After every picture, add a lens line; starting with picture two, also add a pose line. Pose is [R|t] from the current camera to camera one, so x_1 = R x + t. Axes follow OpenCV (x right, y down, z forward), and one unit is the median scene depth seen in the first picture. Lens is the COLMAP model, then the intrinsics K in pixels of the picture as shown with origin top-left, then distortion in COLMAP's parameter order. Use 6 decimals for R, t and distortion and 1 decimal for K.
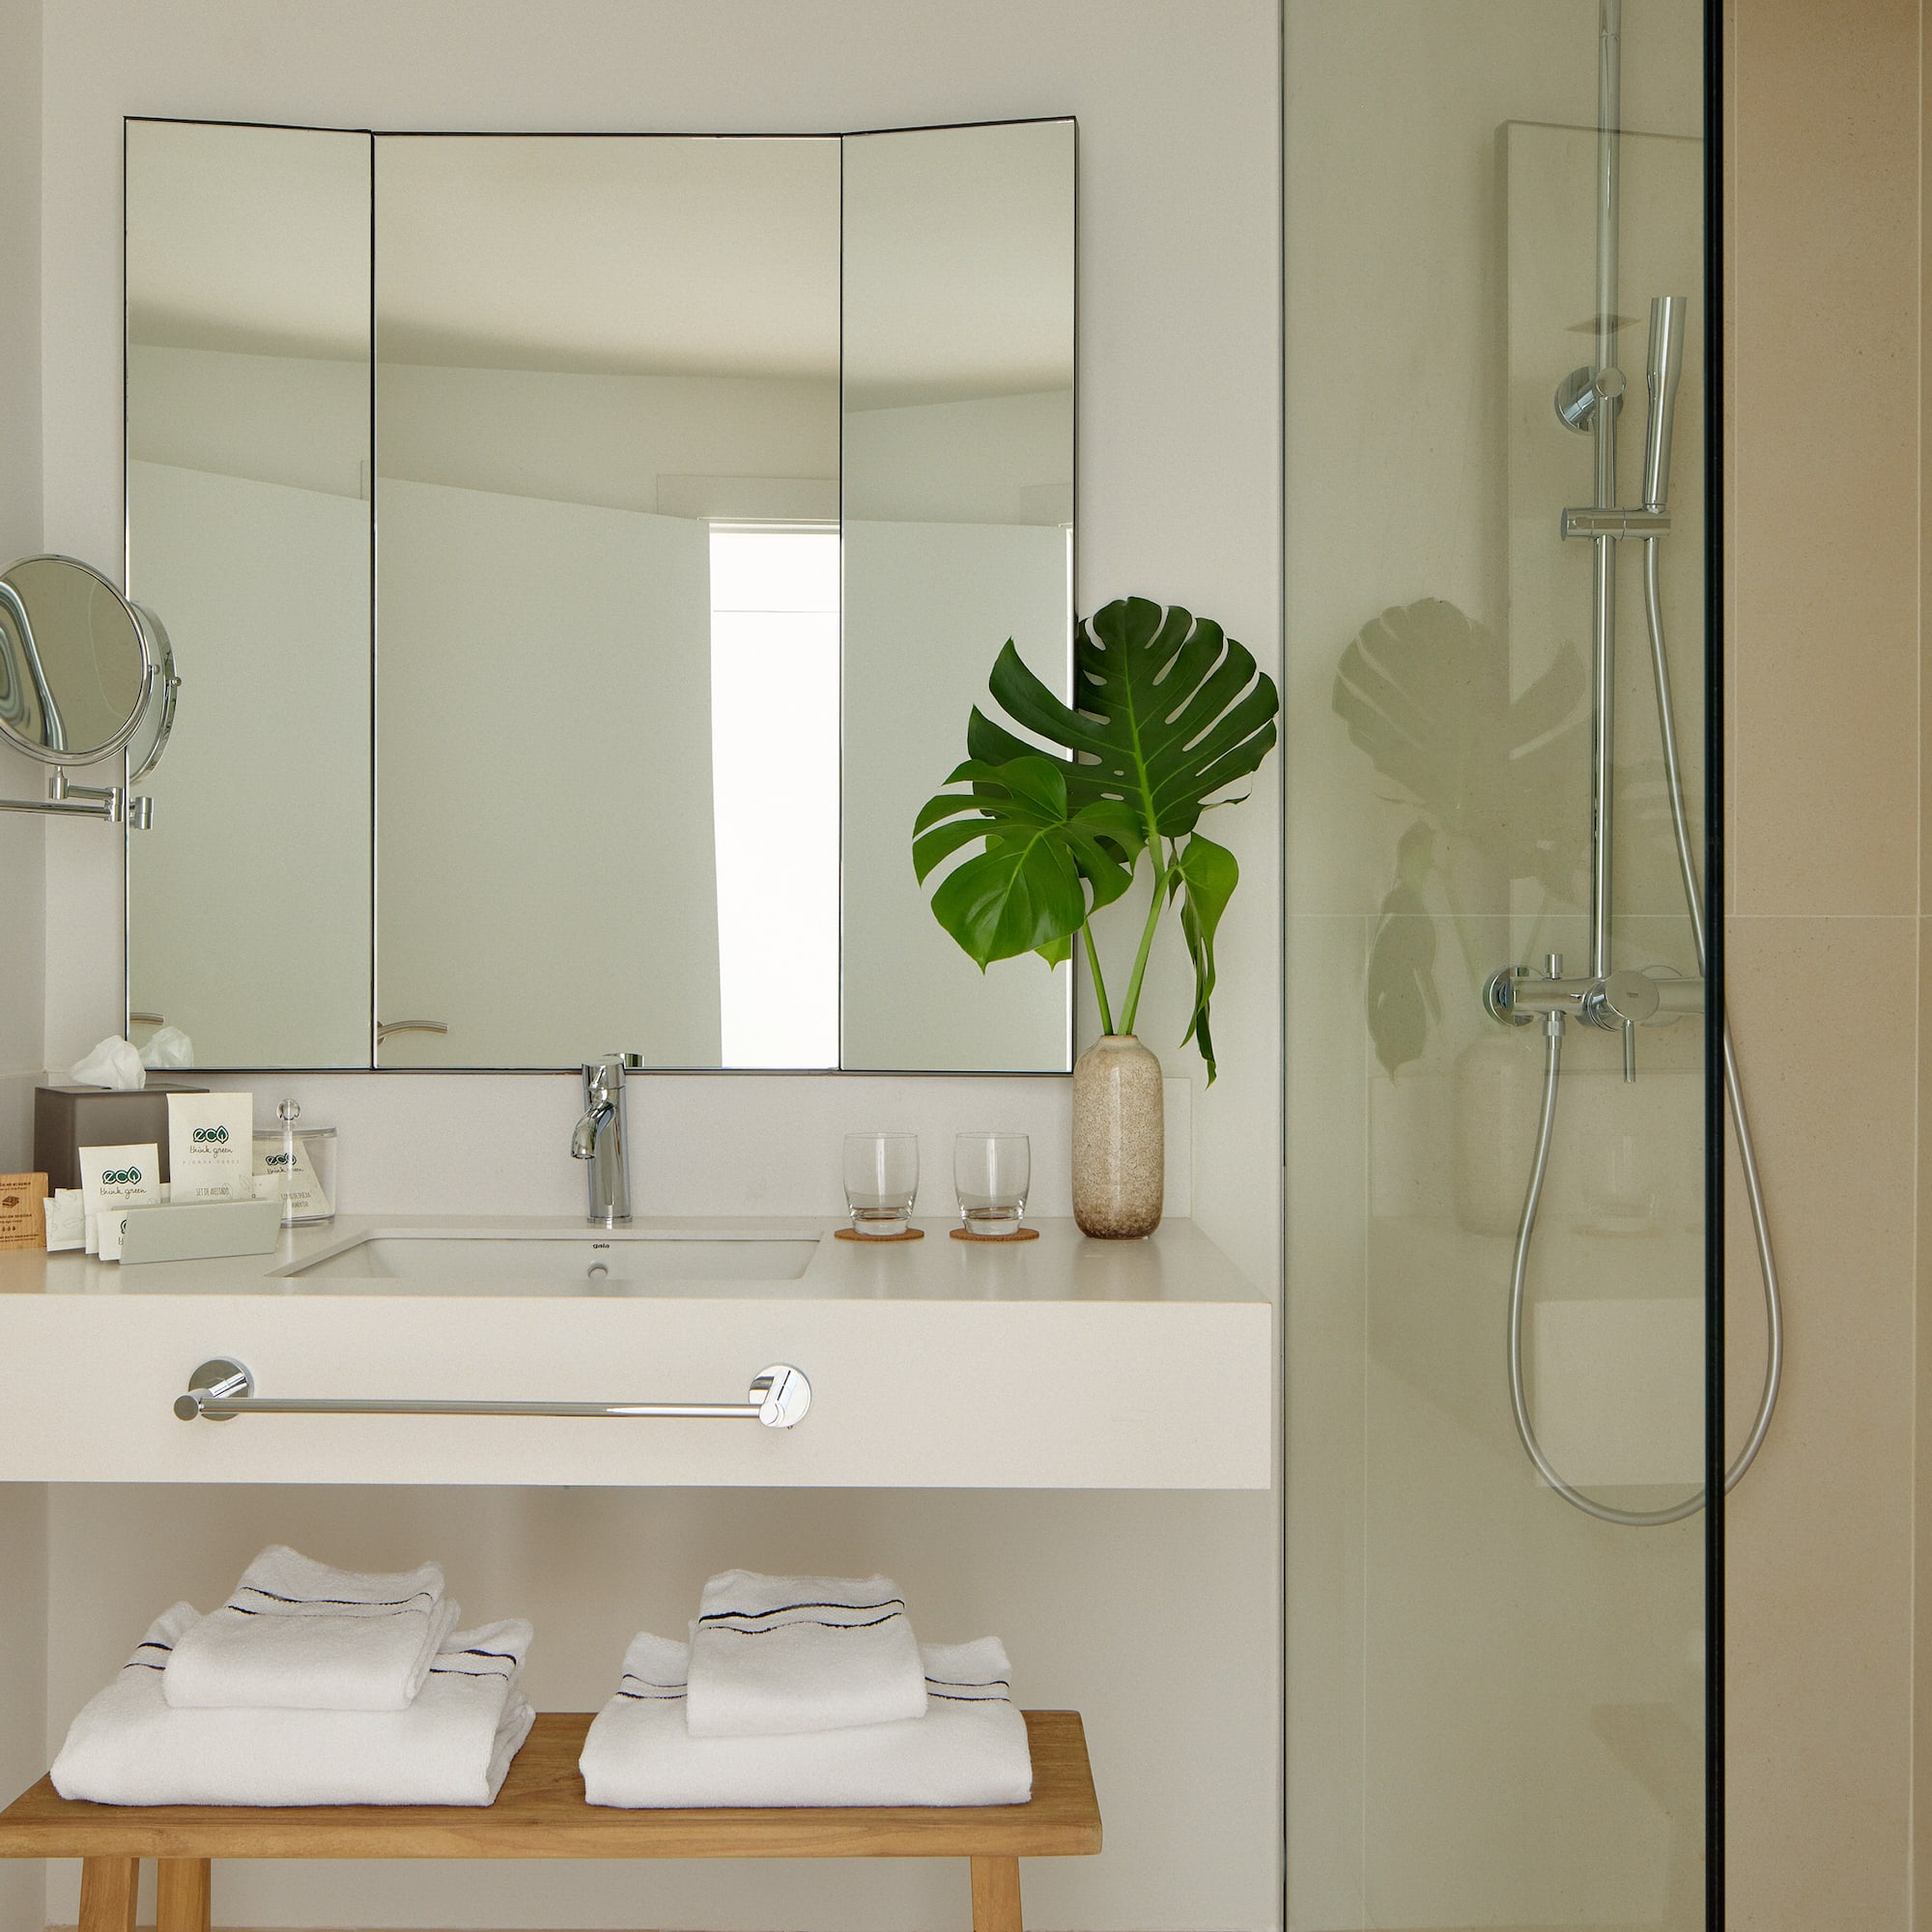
lens RADIAL K [[7258.5, 0, 966.0], [0, 7258.5, 966.0], [0, 0, 1]] dist [-0.053156, -0.775952]
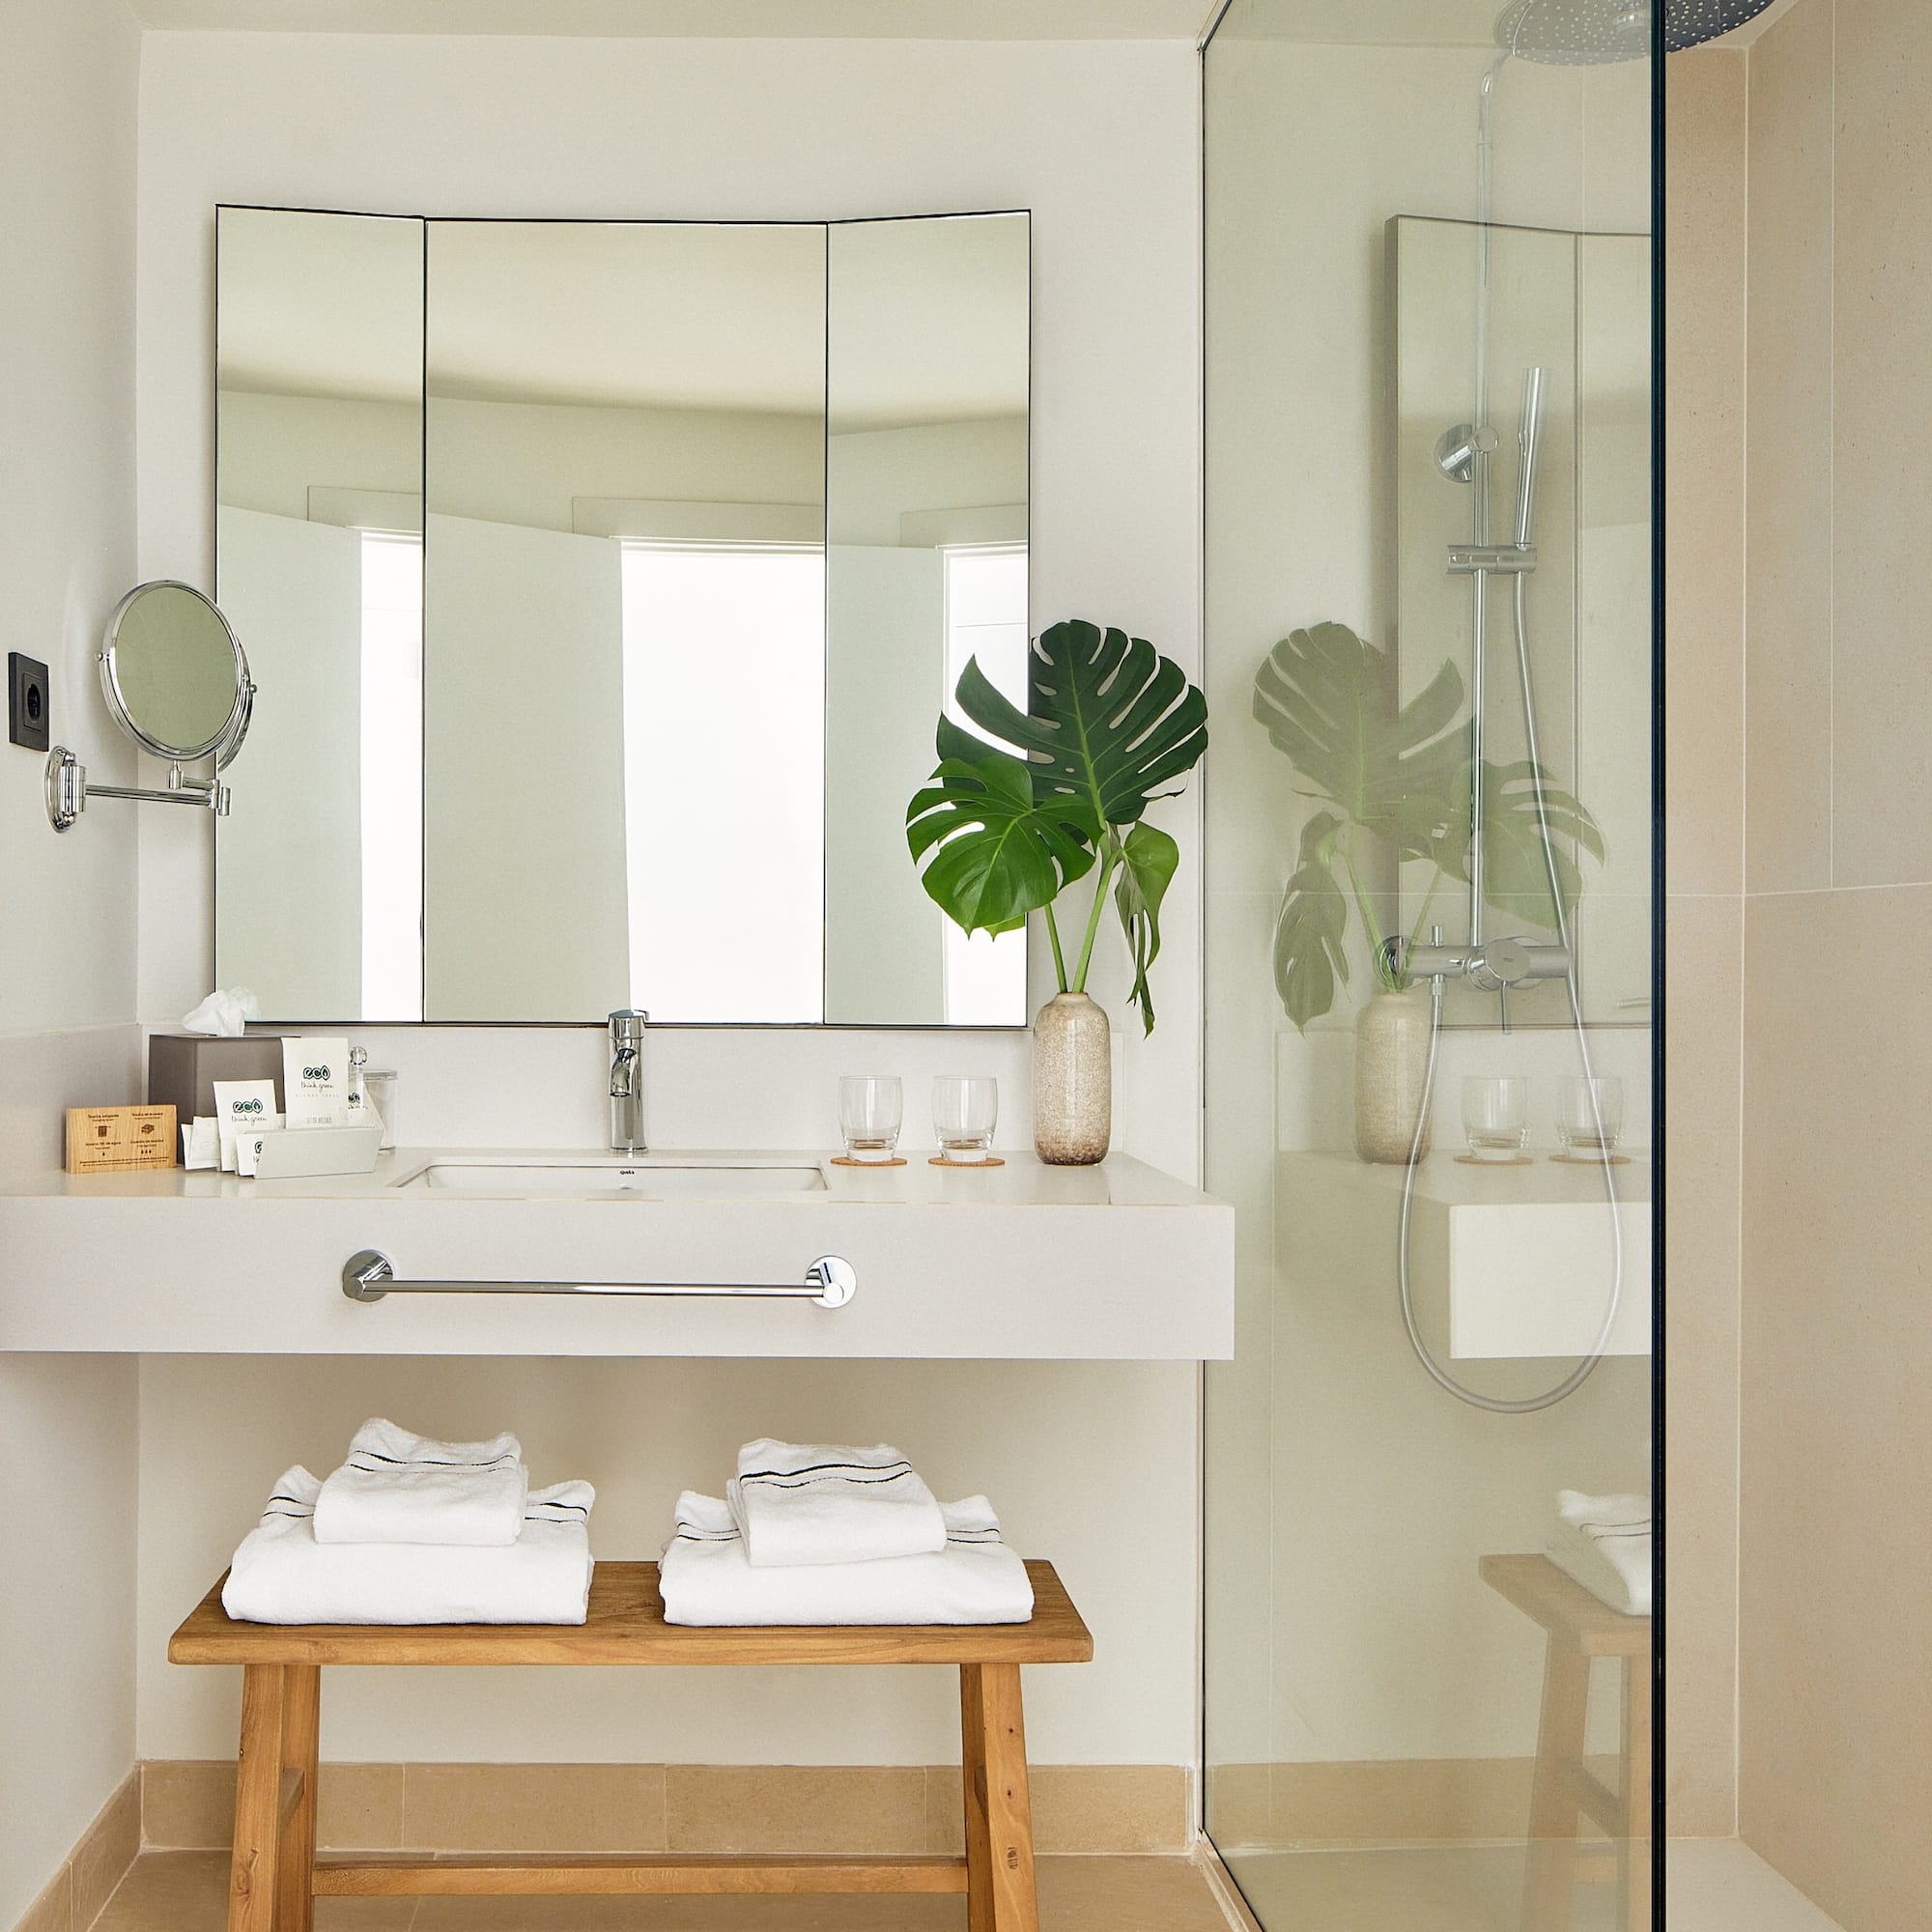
lens RADIAL K [[7258.5, 0, 966.0], [0, 7258.5, 966.0], [0, 0, 1]] dist [-0.053156, -0.775952]
pose [[0.999335, 0.003339, 0.036314, -0.039250], [-0.003349, 0.999994, 0.000207, 0.004969], [-0.036313, -0.000328, 0.999340, -0.176922]]
